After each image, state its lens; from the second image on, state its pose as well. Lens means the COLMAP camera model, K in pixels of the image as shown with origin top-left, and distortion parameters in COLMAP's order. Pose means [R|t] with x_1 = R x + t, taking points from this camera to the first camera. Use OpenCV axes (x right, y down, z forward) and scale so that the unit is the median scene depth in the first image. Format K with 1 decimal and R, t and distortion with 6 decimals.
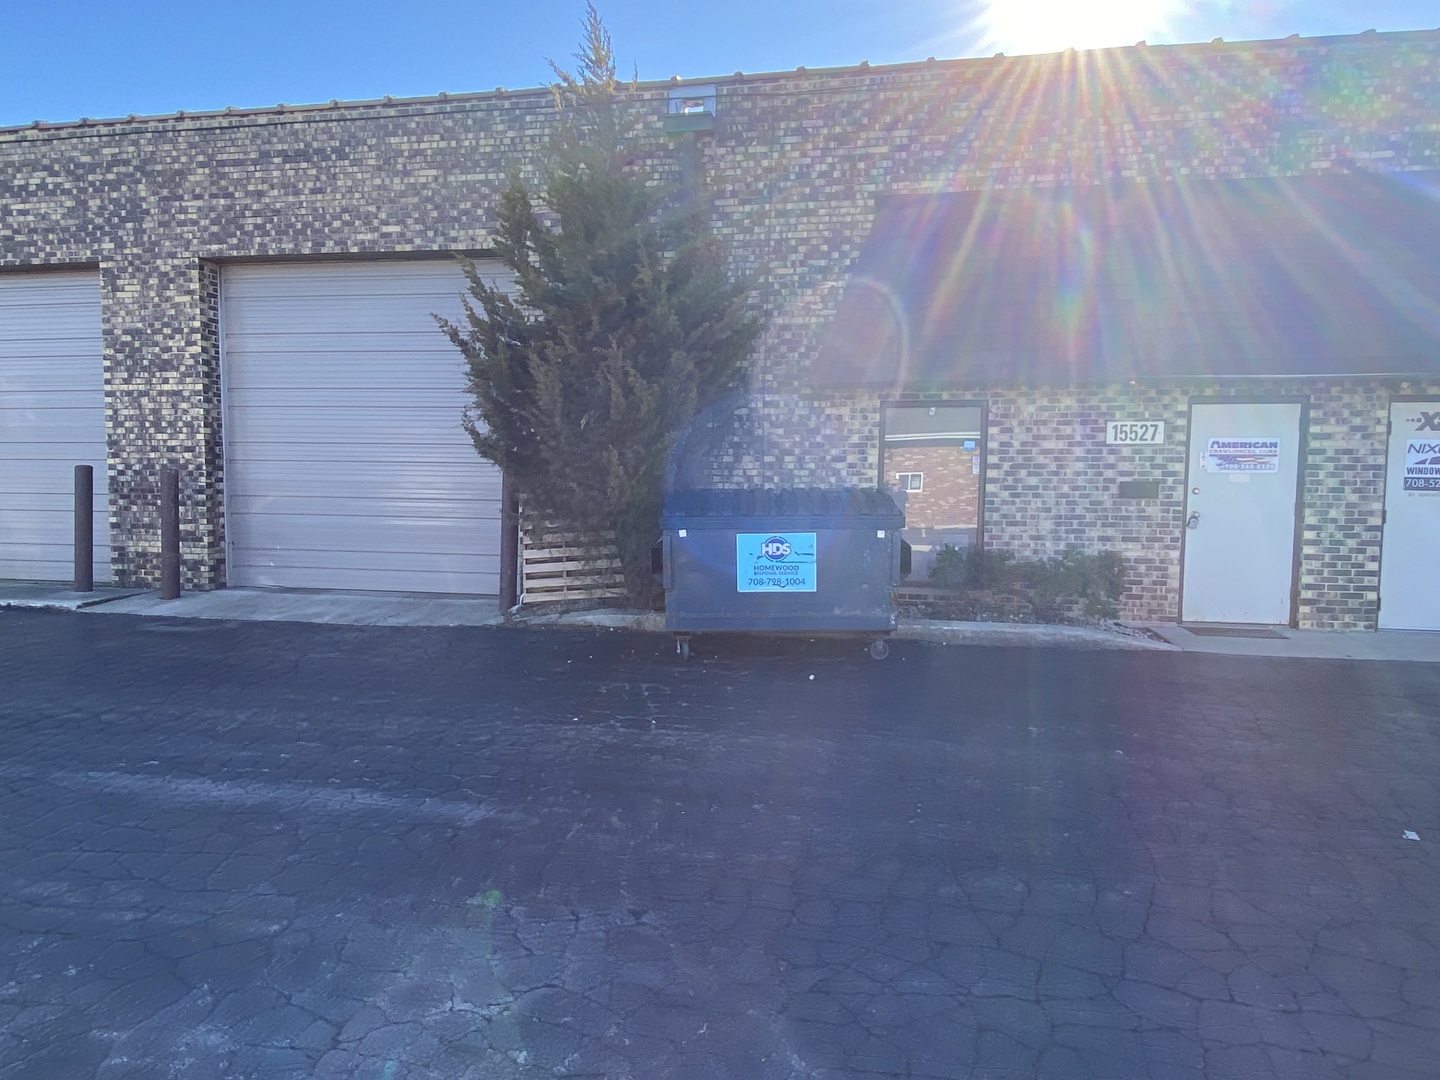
lens RADIAL K [[933.4, 0, 732.0], [0, 933.4, 548.8], [0, 0, 1]] dist [0.021321, -0.034878]
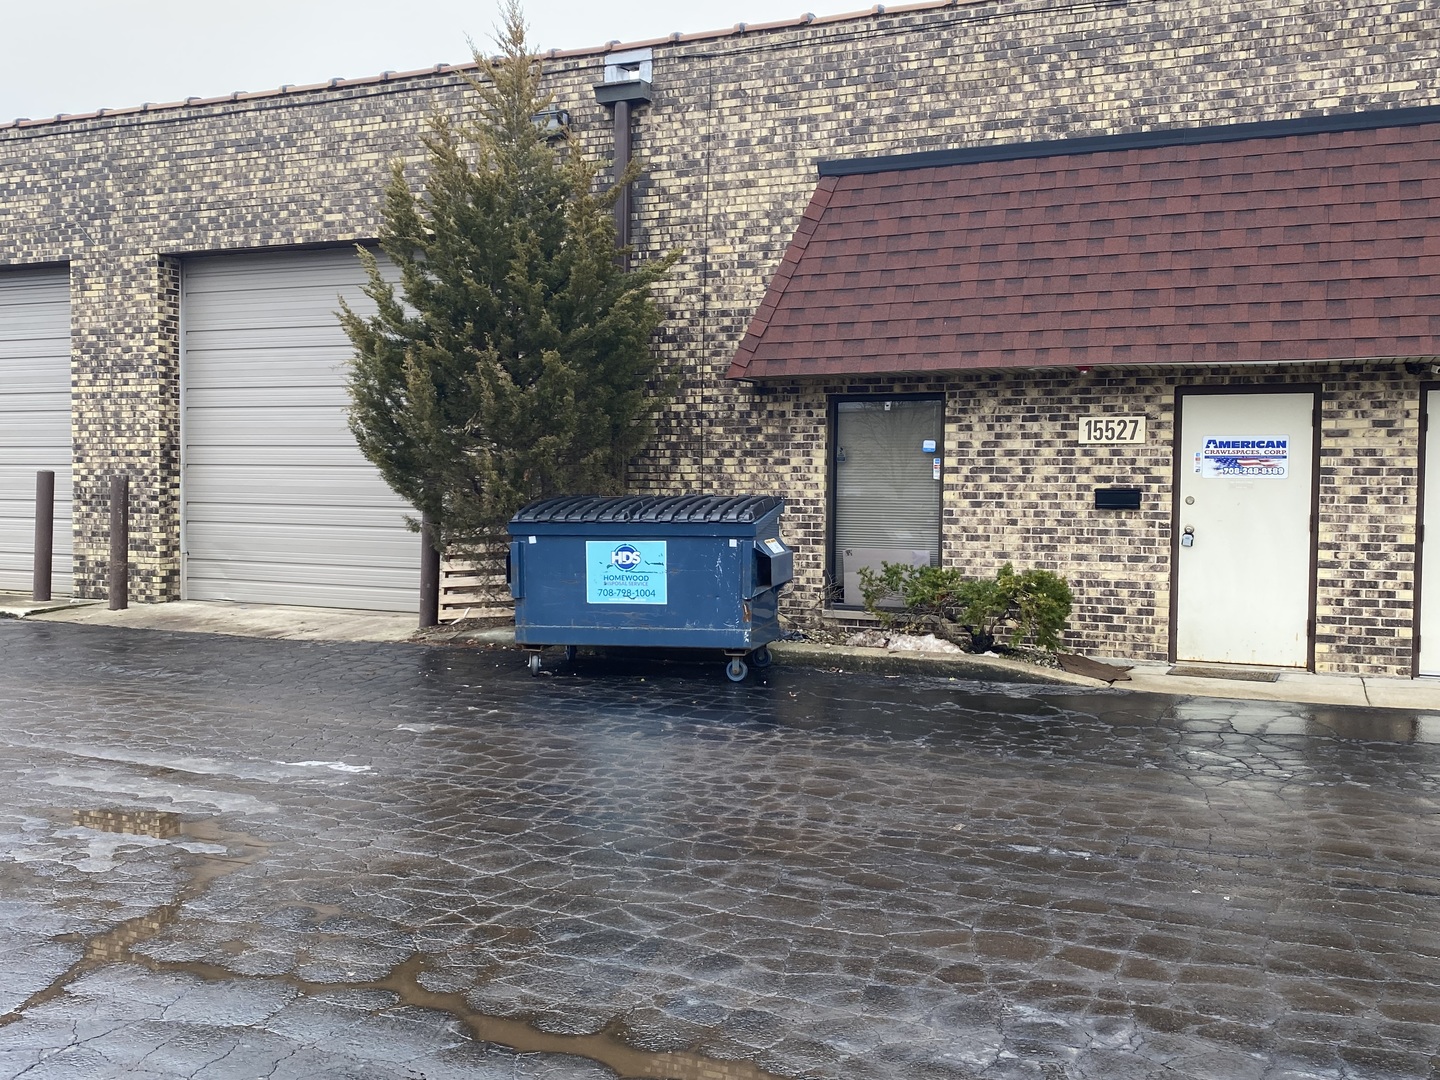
lens RADIAL K [[1340.0, 0, 720.9], [0, 1340.0, 541.2], [0, 0, 1]] dist [-0.010185, 0.000000]
pose [[0.975144, 0.011487, -0.221276, 0.334815], [-0.019989, 0.999144, -0.036221, 0.023172], [0.220671, 0.039744, 0.974538, -0.218105]]
